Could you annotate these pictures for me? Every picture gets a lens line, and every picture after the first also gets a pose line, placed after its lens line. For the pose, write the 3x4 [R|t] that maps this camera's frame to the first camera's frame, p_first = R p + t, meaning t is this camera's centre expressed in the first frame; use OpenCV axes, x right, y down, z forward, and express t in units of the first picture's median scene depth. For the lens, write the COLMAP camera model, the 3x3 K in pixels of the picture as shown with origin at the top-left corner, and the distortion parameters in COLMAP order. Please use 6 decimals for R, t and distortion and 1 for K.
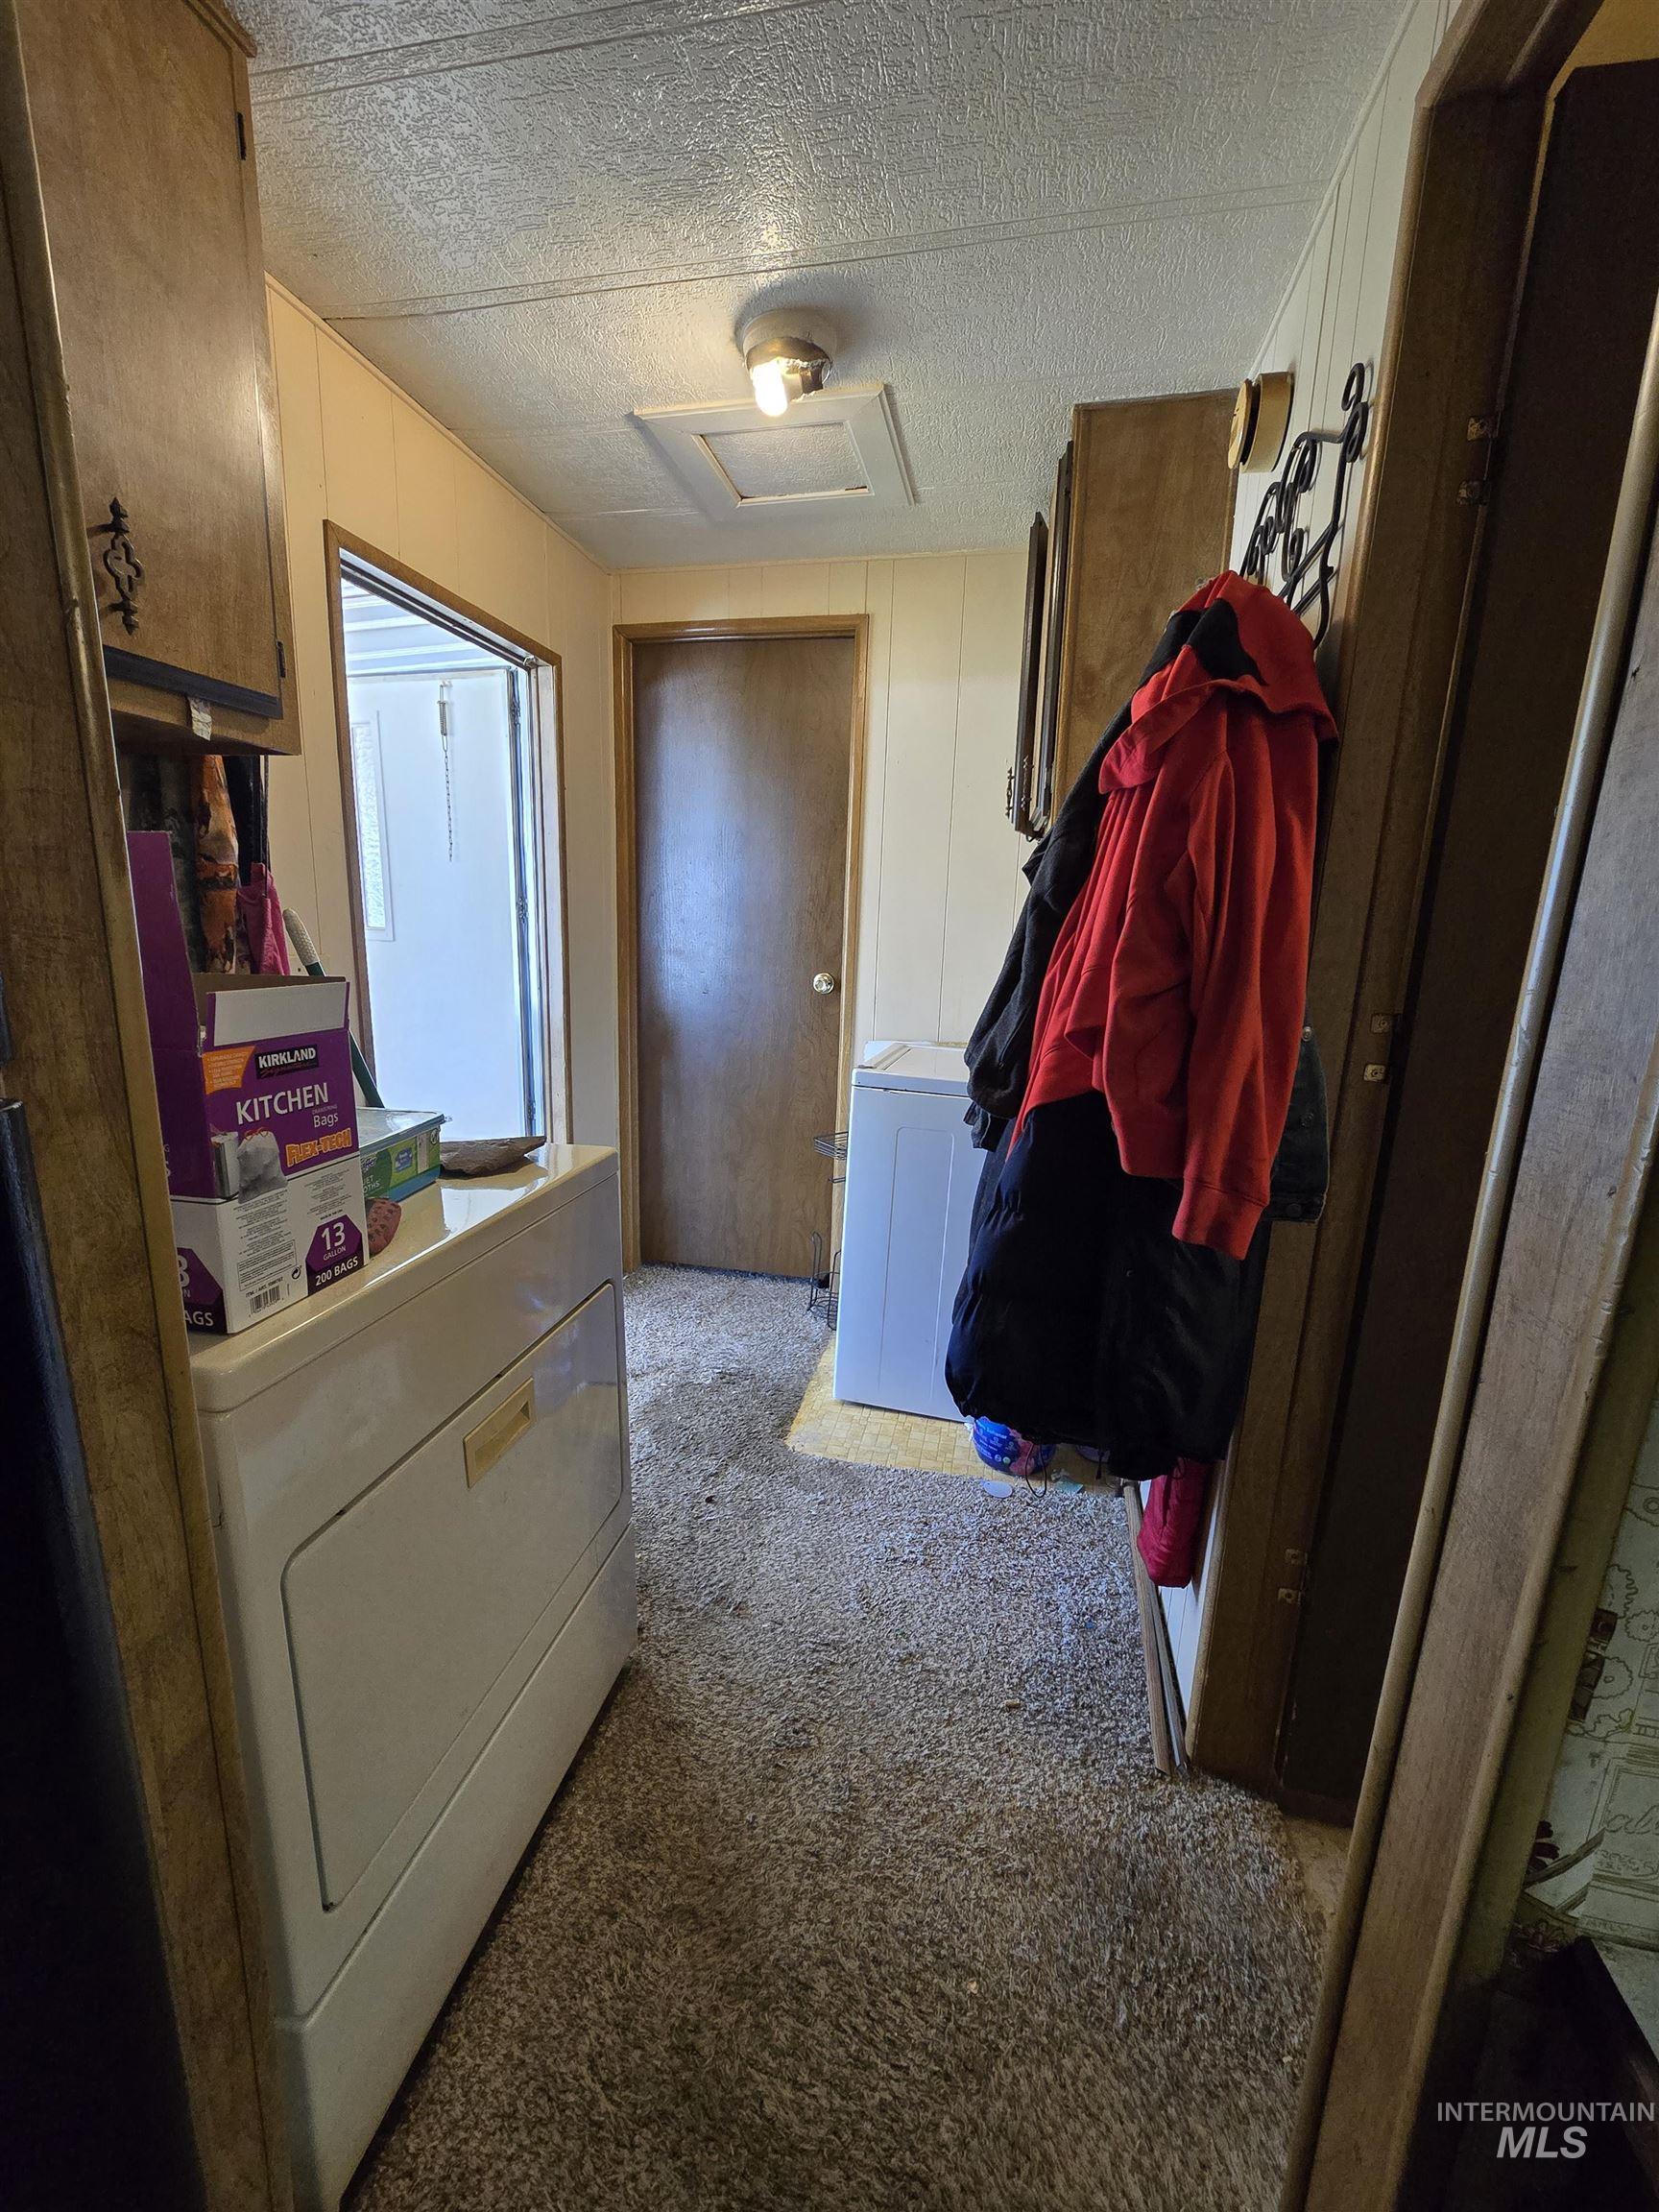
lens RADIAL K [[905.9, 0, 824.4], [0, 905.9, 1121.7], [0, 0, 1]] dist [-0.000201, -0.000583]
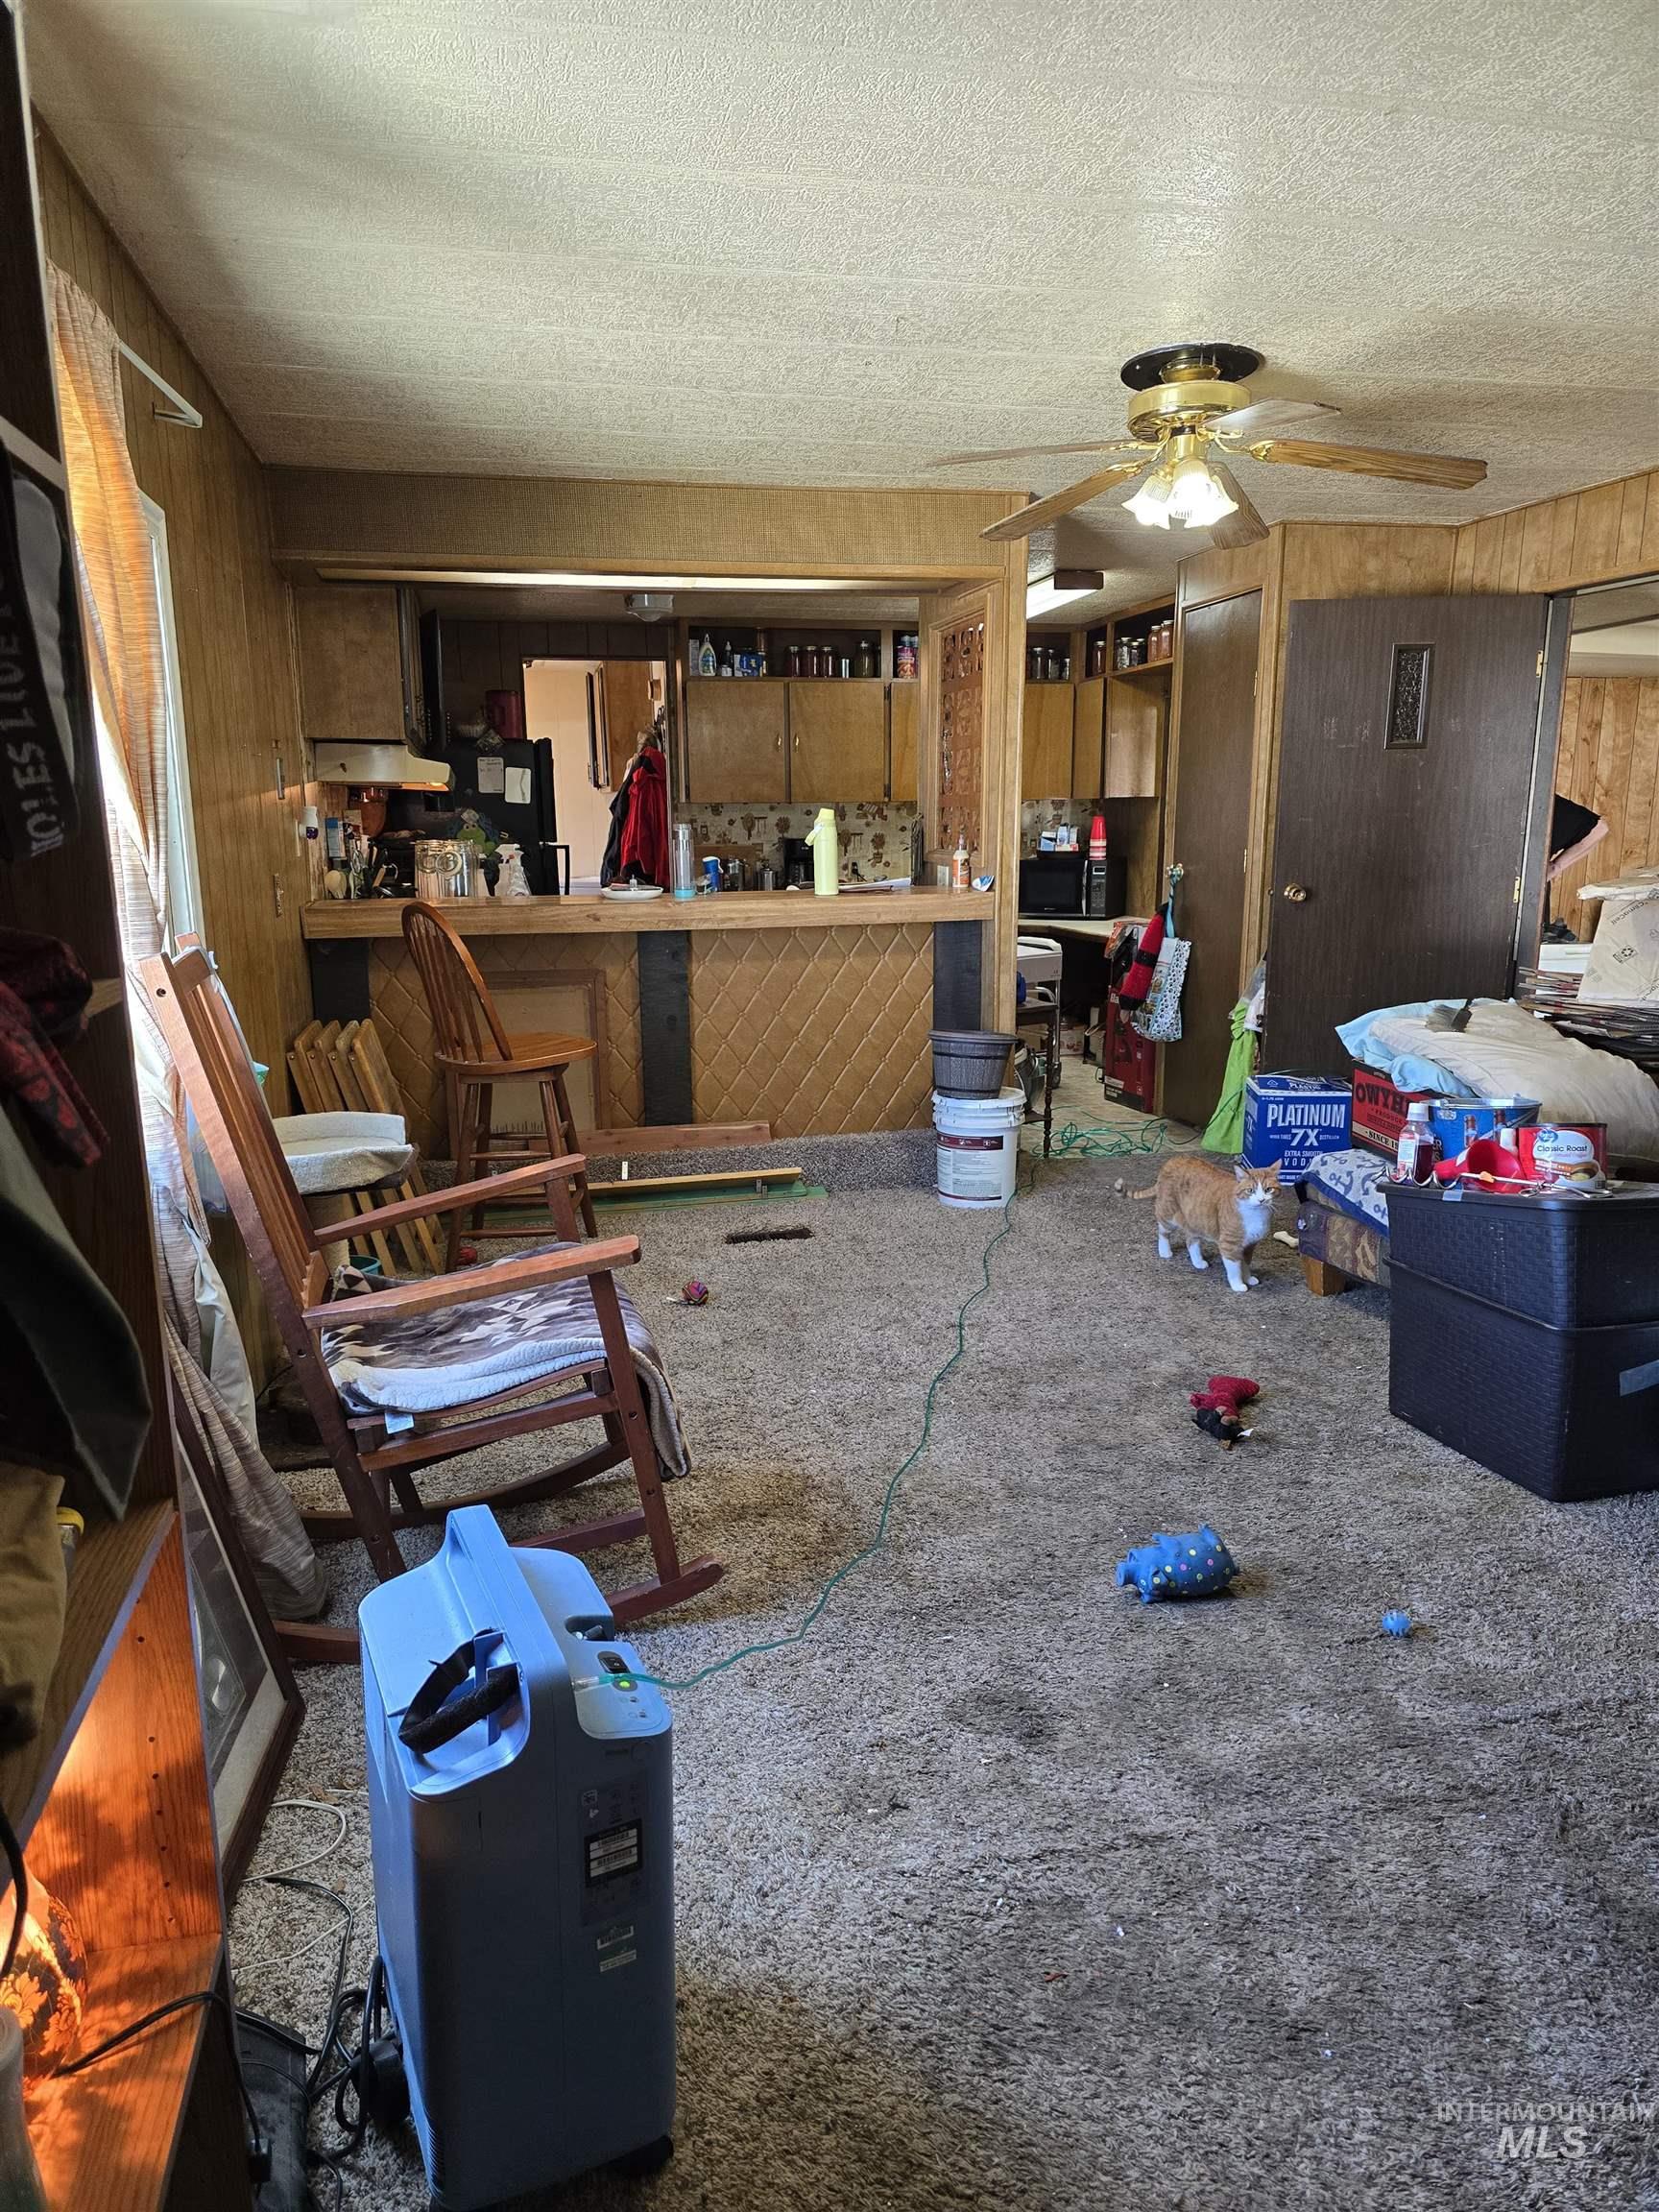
lens RADIAL K [[1485.6, 0, 815.5], [0, 1485.6, 1121.0], [0, 0, 1]] dist [0.046749, -0.034356]
pose [[0.912190, -0.119016, 0.392102, -2.035096], [0.125709, 0.992029, 0.008665, 1.355595], [-0.390008, 0.041387, 0.919881, -6.381907]]
